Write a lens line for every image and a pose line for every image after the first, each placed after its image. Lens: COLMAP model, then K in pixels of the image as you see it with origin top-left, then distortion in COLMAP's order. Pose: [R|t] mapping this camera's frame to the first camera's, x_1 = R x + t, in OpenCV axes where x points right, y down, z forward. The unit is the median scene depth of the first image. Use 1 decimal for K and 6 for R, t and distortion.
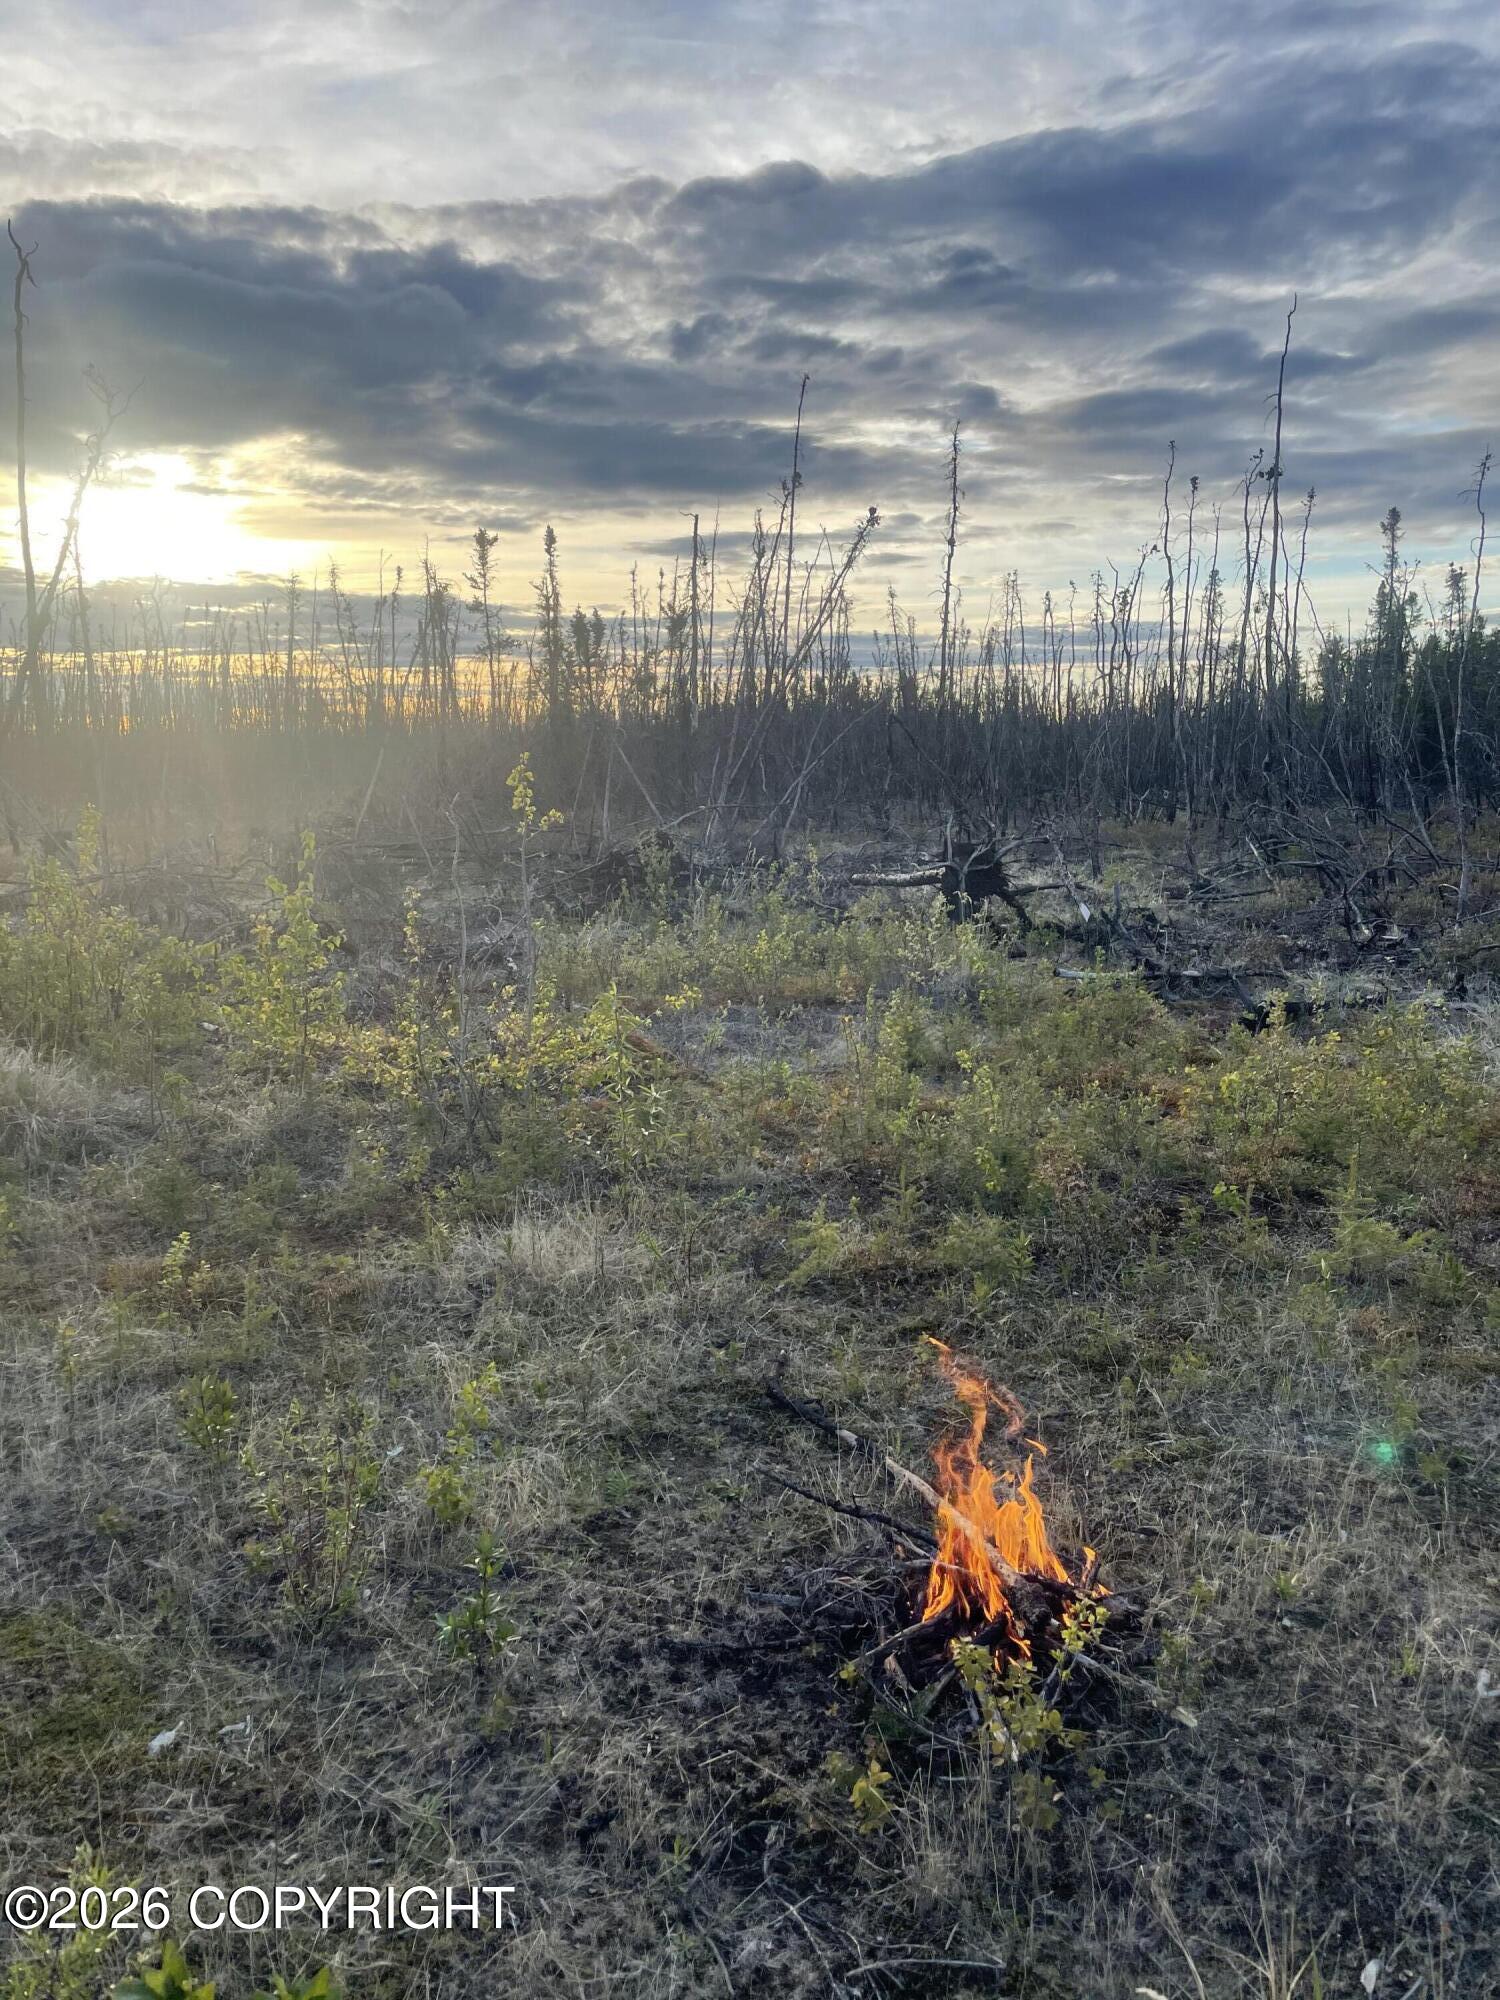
lens RADIAL K [[1429.9, 0, 754.0], [0, 1429.9, 1000.3], [0, 0, 1]] dist [0.061888, -0.095861]
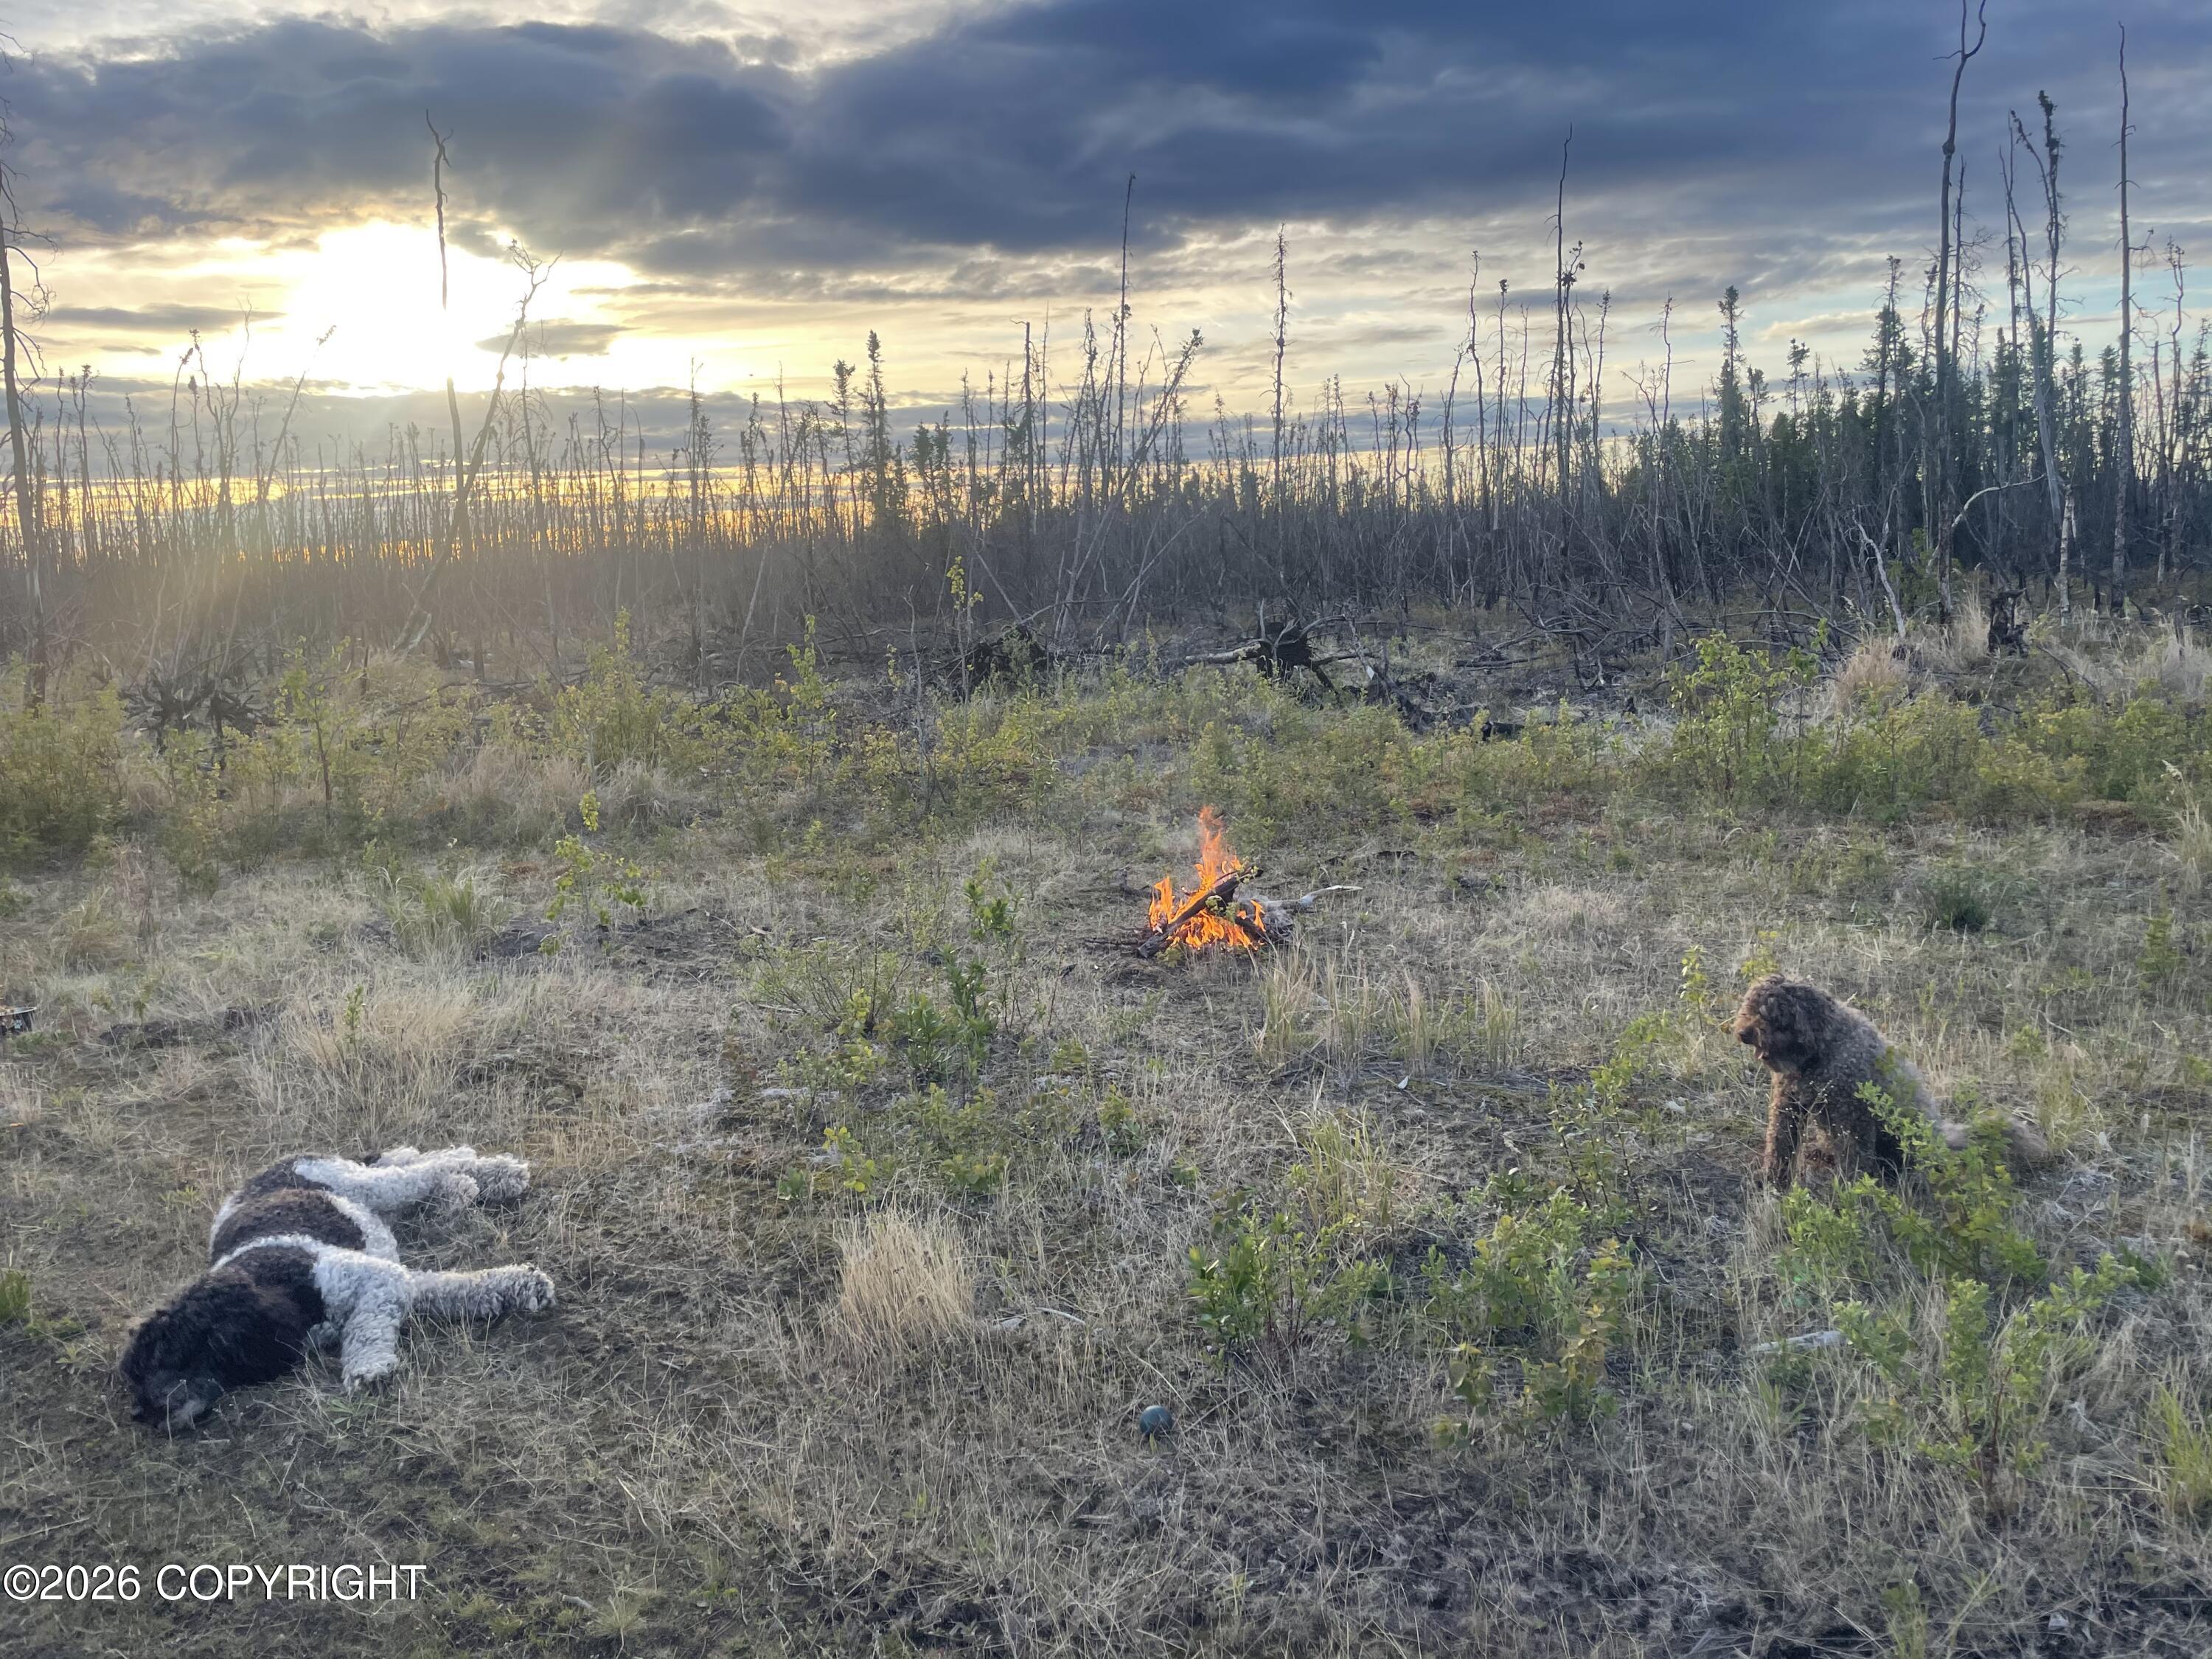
lens RADIAL K [[1581.4, 0, 1096.8], [0, 1581.4, 824.7], [0, 0, 1]] dist [0.061888, -0.095861]
pose [[0.999385, -0.035043, -0.001405, -0.004835], [0.035037, 0.999376, -0.004474, 0.039444], [0.001561, 0.004422, 0.999989, -0.216015]]
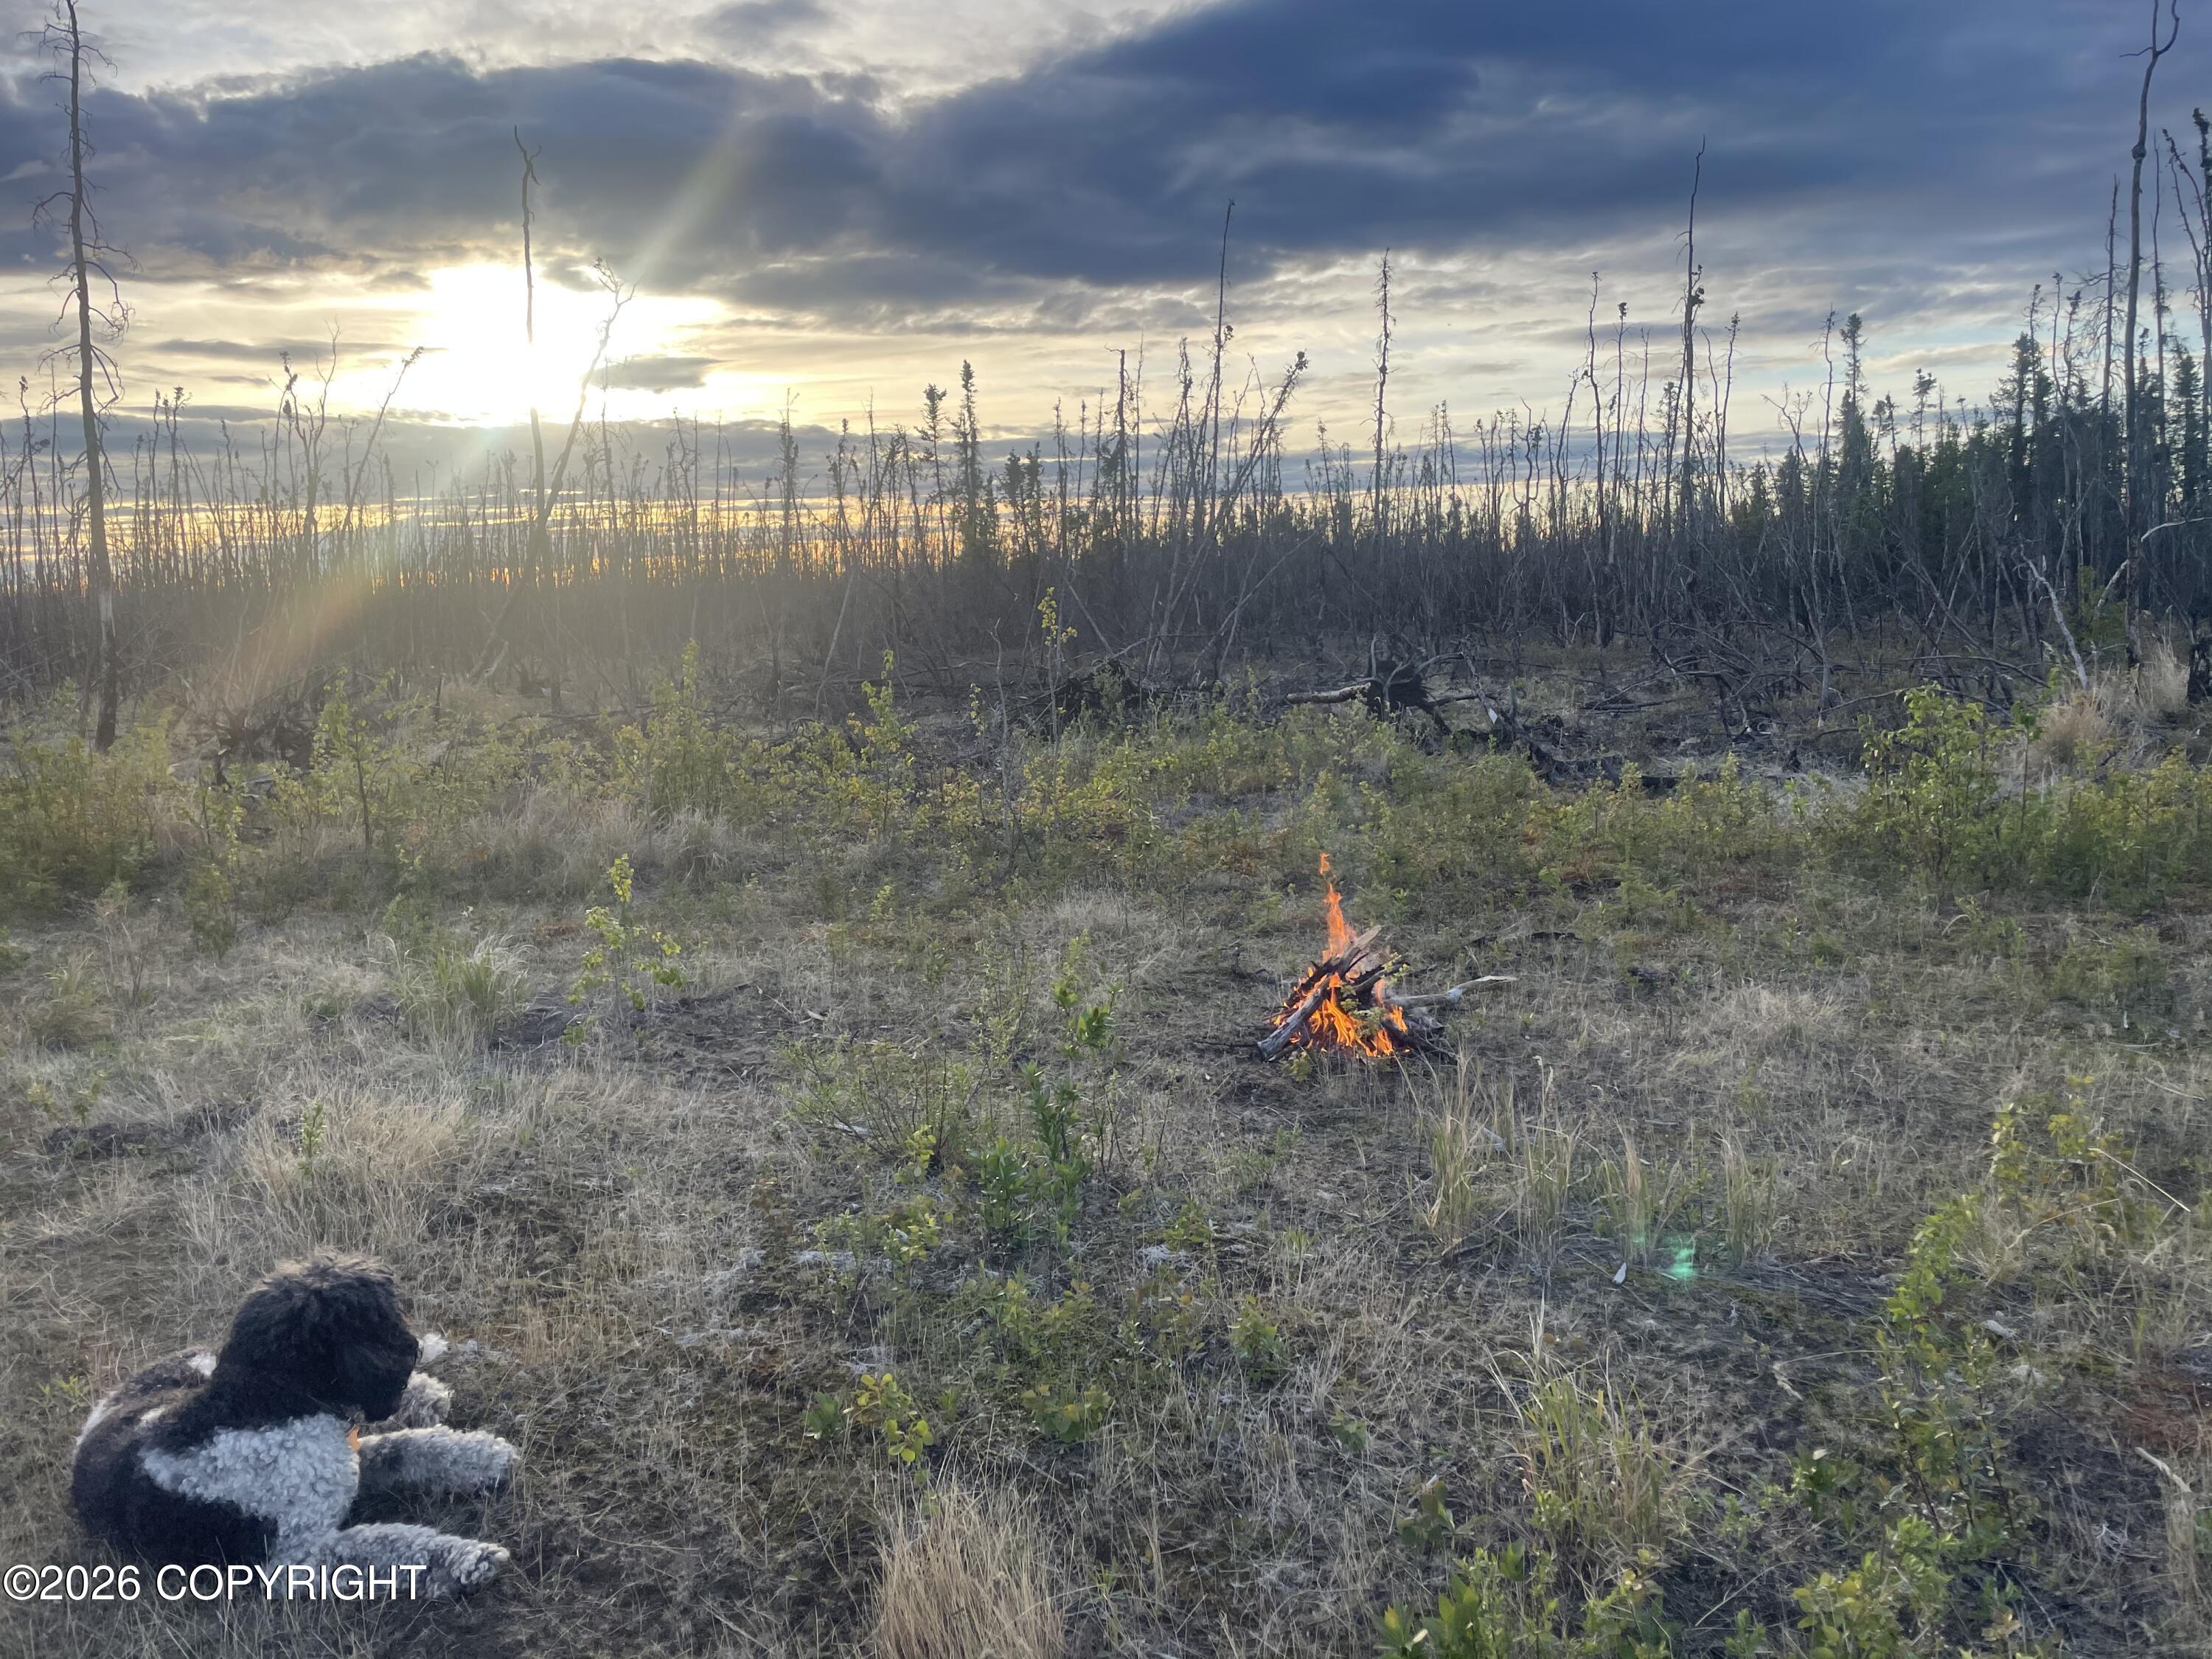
lens RADIAL K [[1581.4, 0, 1096.8], [0, 1581.4, 824.7], [0, 0, 1]] dist [0.061888, -0.095861]
pose [[0.998377, -0.018767, -0.053779, -0.010400], [0.017437, 0.999533, -0.025092, 0.029815], [0.054224, 0.024114, 0.998238, -0.162223]]
